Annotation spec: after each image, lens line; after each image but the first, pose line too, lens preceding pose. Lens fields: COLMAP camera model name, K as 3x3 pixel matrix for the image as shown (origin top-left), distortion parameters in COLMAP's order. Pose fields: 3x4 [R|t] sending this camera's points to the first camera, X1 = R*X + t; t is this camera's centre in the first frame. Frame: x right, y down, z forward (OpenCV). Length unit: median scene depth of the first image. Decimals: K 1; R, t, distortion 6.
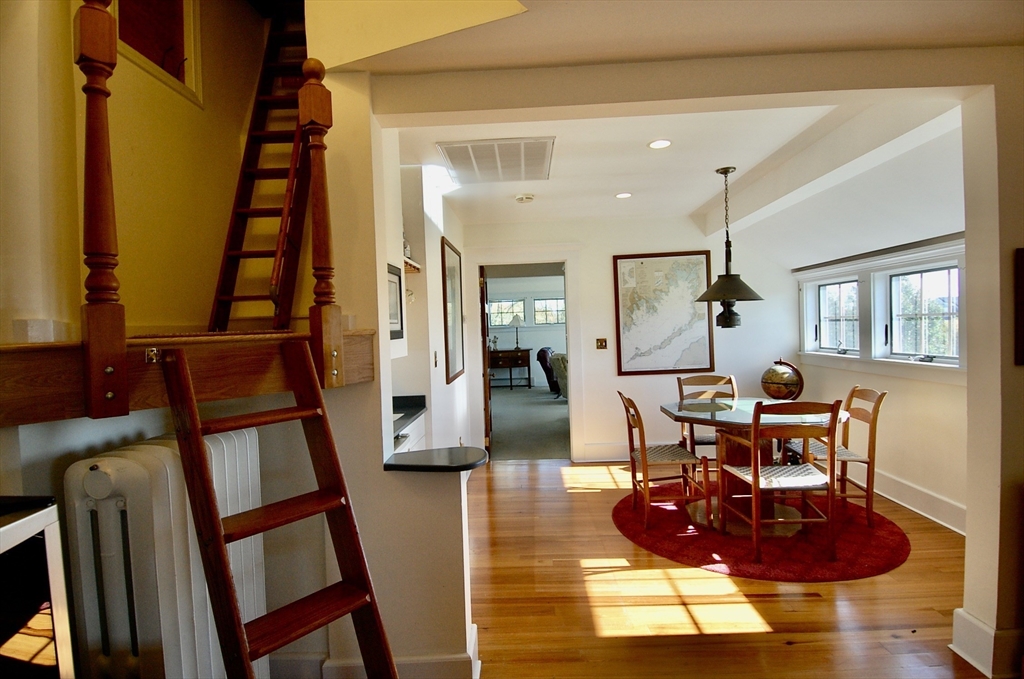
lens RADIAL K [[529.1, 0, 515.8], [0, 529.1, 335.6], [0, 0, 1]] dist [0.053535, -0.057163]
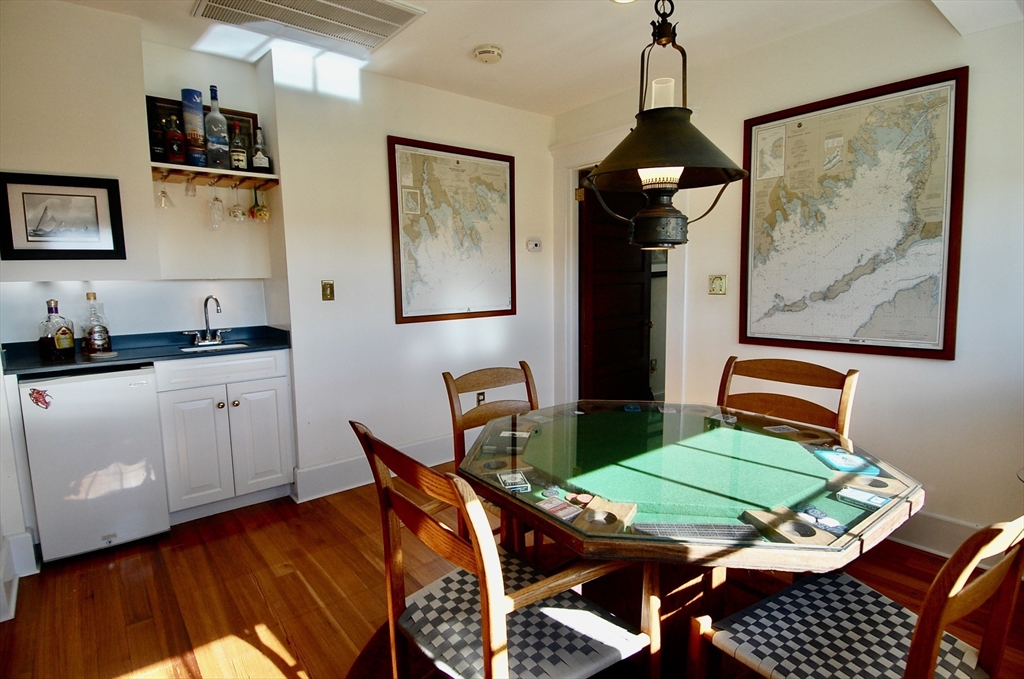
lens RADIAL K [[529.1, 0, 515.8], [0, 529.1, 335.6], [0, 0, 1]] dist [0.053535, -0.057163]
pose [[0.660946, 0.109655, -0.742379, 0.456605], [-0.024806, 0.991918, 0.124429, 0.003632], [0.750023, -0.063825, 0.658325, 0.453683]]
